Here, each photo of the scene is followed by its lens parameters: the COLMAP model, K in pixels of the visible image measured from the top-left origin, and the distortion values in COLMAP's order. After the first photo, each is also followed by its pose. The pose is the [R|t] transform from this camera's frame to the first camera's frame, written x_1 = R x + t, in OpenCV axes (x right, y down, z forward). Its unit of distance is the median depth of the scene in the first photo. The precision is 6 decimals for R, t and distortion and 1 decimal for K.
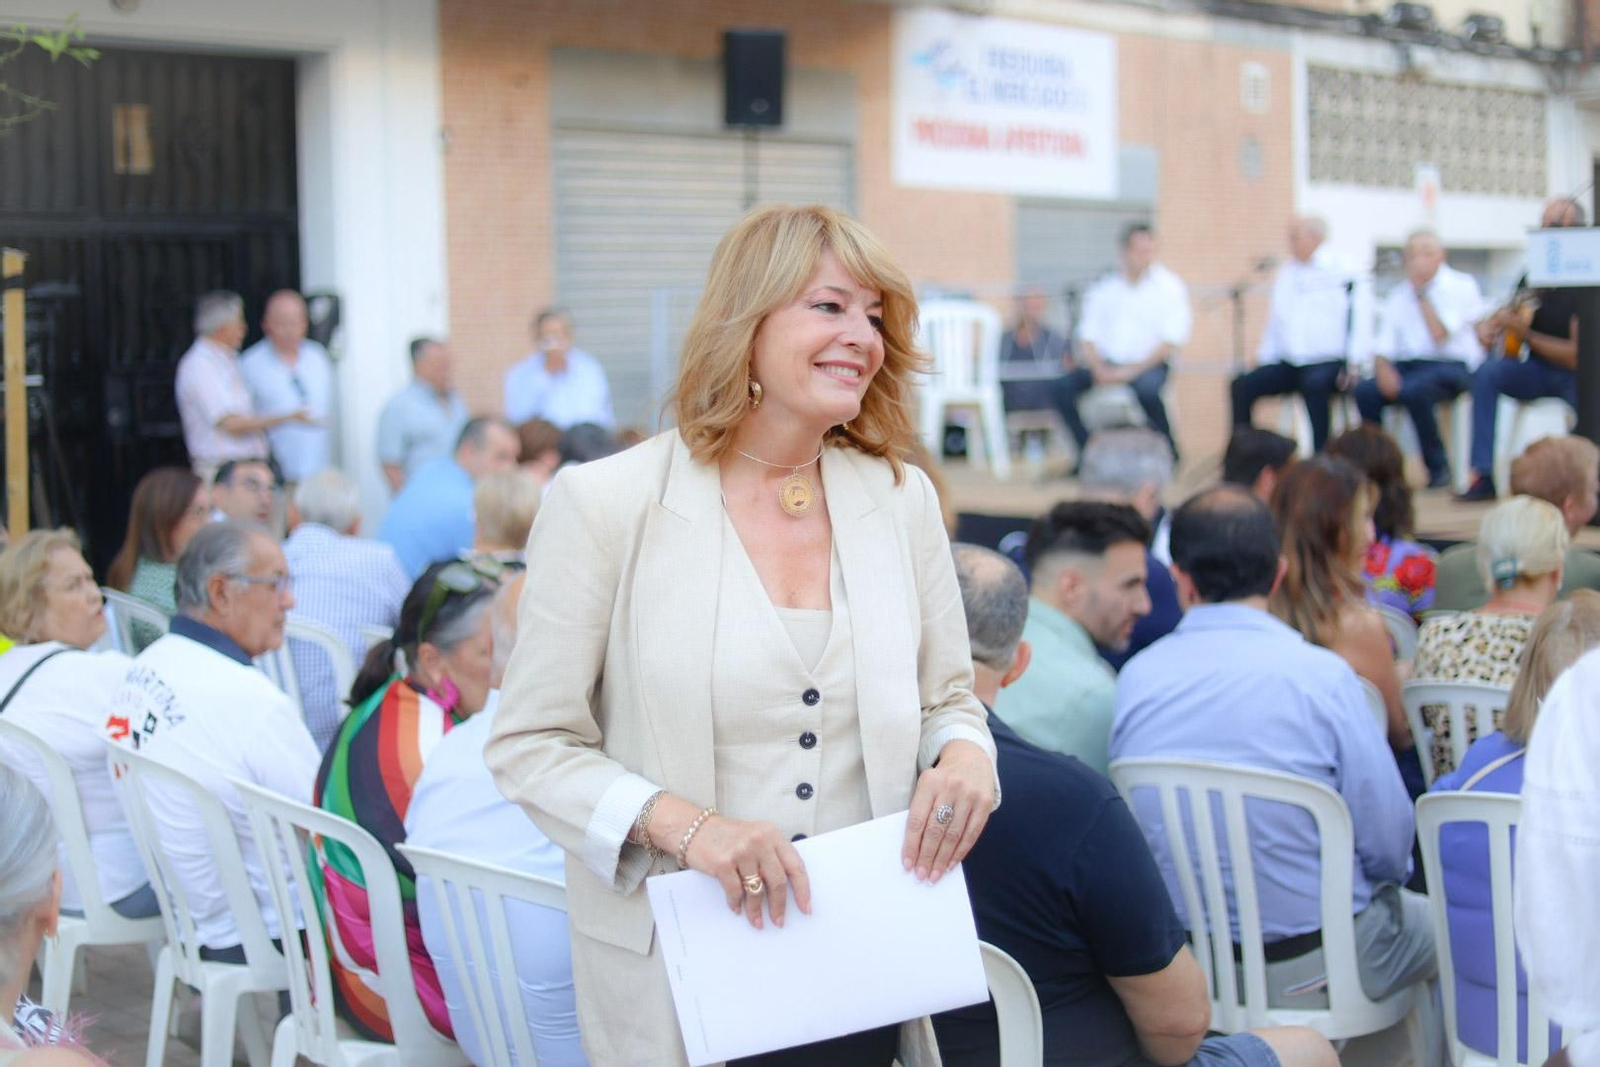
lens RADIAL K [[2324.1, 0, 800.0], [0, 2324.1, 533.5], [0, 0, 1]] dist [-0.092889, -0.040312]
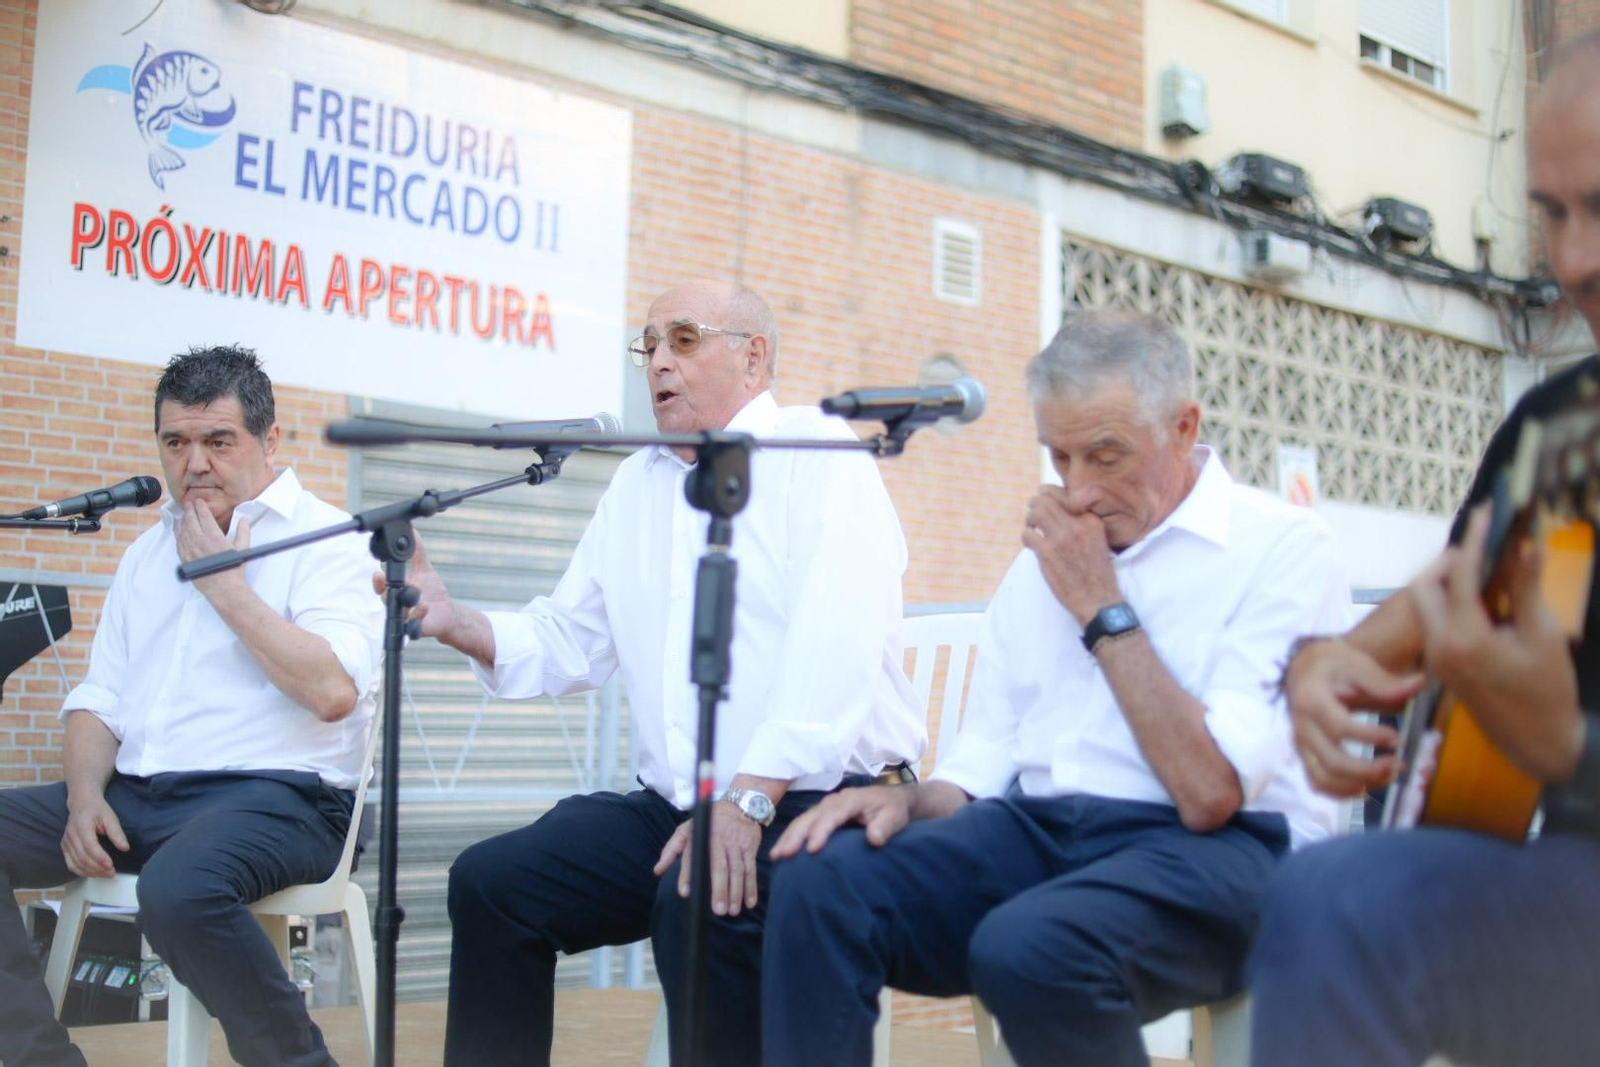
lens RADIAL K [[2324.1, 0, 800.0], [0, 2324.1, 533.5], [0, 0, 1]] dist [-0.092889, -0.040312]
pose [[0.998980, 0.036953, 0.025955, 0.139245], [-0.031924, 0.984430, -0.172855, -0.037746], [-0.031938, 0.171850, 0.984605, 0.456728]]
